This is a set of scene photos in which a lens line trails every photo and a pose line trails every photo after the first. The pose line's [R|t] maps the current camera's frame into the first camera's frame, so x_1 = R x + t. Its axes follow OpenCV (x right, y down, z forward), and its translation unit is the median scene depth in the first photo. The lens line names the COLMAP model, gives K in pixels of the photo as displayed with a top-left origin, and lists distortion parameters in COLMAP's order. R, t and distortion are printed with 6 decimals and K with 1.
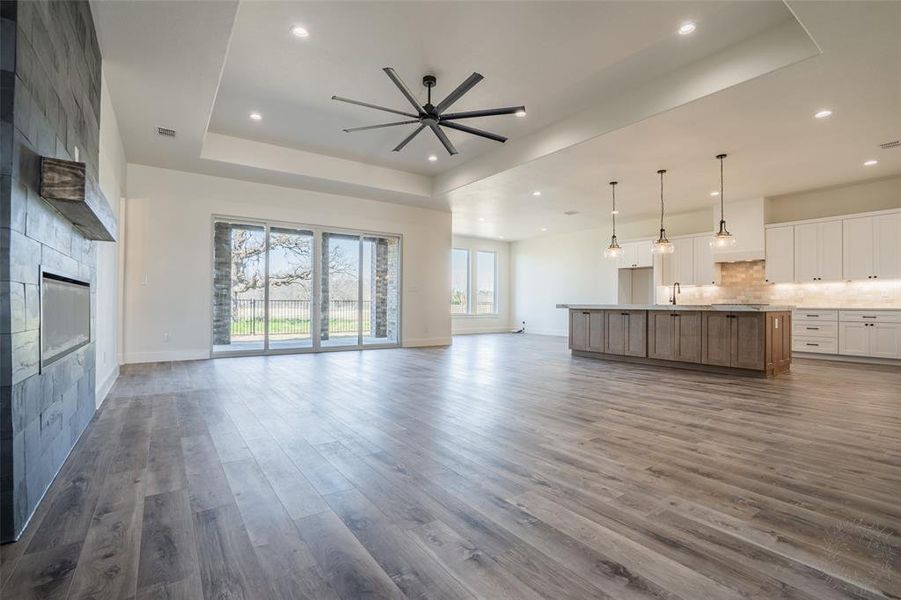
lens RADIAL K [[416.2, 0, 451.7], [0, 416.2, 302.5], [0, 0, 1]] dist [-0.062879, 0.025548]
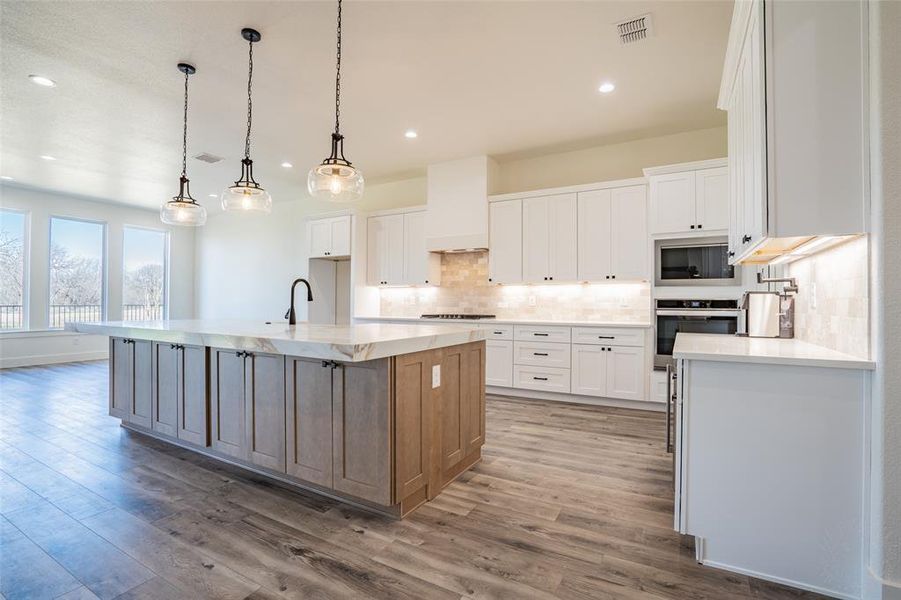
lens RADIAL K [[416.2, 0, 451.7], [0, 416.2, 302.5], [0, 0, 1]] dist [-0.062879, 0.025548]
pose [[0.905202, 0.001637, 0.424979, 0.431980], [-0.002537, 0.999996, 0.001553, -0.017797], [-0.424975, -0.002484, 0.905202, 0.406768]]
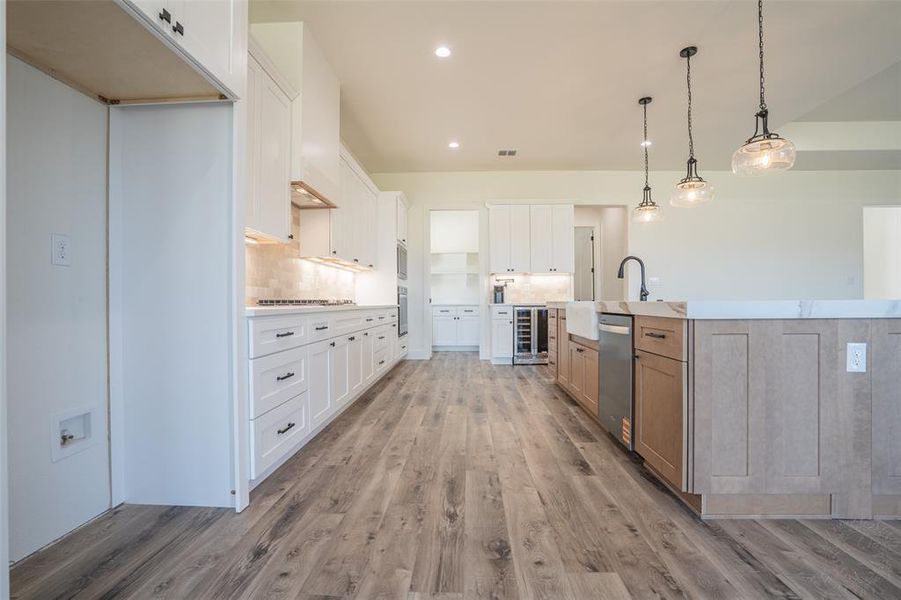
lens RADIAL K [[416.2, 0, 451.7], [0, 416.2, 302.5], [0, 0, 1]] dist [-0.062879, 0.025548]
pose [[-0.792053, -0.000760, 0.610451, 0.359411], [-0.000724, 1.000000, 0.000305, 0.007149], [-0.610451, -0.000200, -0.792054, 1.318740]]
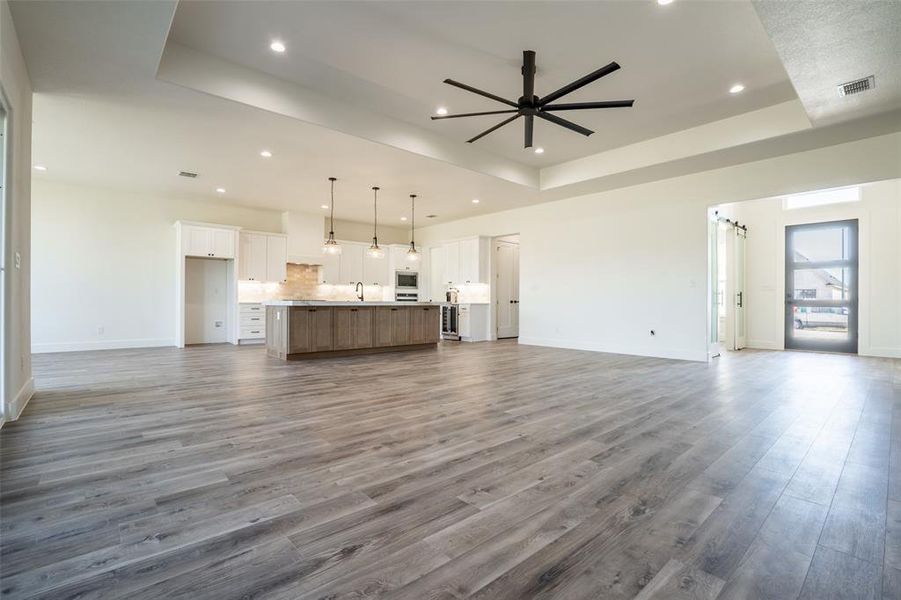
lens RADIAL K [[416.2, 0, 451.7], [0, 416.2, 302.5], [0, 0, 1]] dist [-0.062879, 0.025548]
pose [[-0.111842, -0.007086, 0.993701, -0.577523], [-0.008714, 0.999943, 0.006149, 0.000129], [-0.993688, -0.007972, -0.111897, 0.747391]]
